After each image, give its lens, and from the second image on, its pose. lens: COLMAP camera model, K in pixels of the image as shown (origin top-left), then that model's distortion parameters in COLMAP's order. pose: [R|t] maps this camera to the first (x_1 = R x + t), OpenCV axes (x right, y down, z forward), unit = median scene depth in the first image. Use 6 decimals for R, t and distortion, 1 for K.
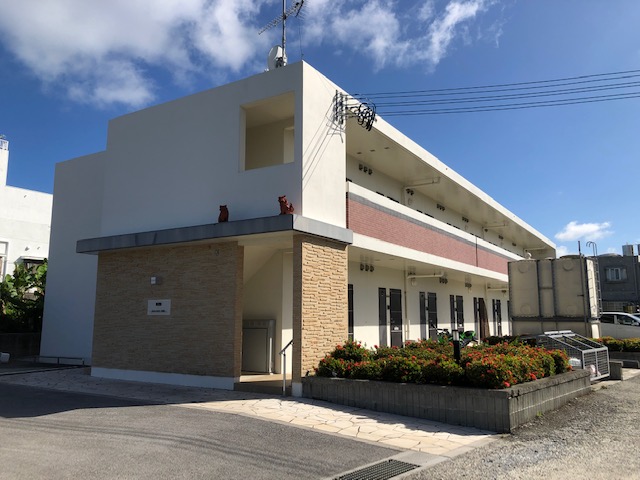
lens RADIAL K [[517.1, 0, 320.0], [0, 517.1, 240.0], [0, 0, 1]] dist [0.000811, 0.002496]
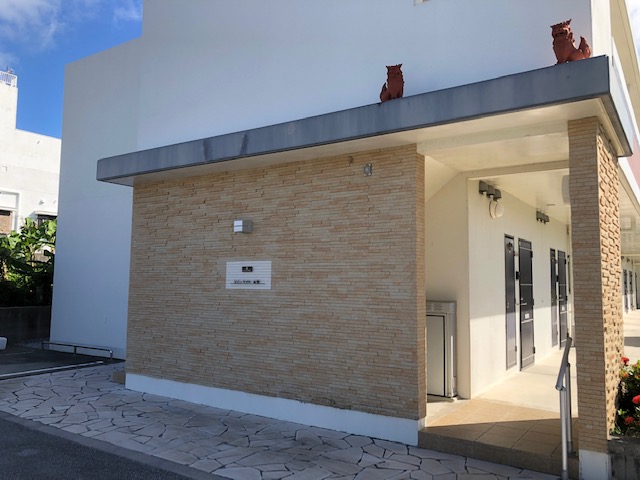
lens RADIAL K [[523.8, 0, 320.0], [0, 523.8, 240.0], [0, 0, 1]] dist [0.101774, -0.166529]
pose [[0.998908, 0.006855, -0.046217, -0.207044], [-0.003721, 0.997708, 0.067565, 0.054260], [0.046575, -0.067319, 0.996644, 0.444086]]
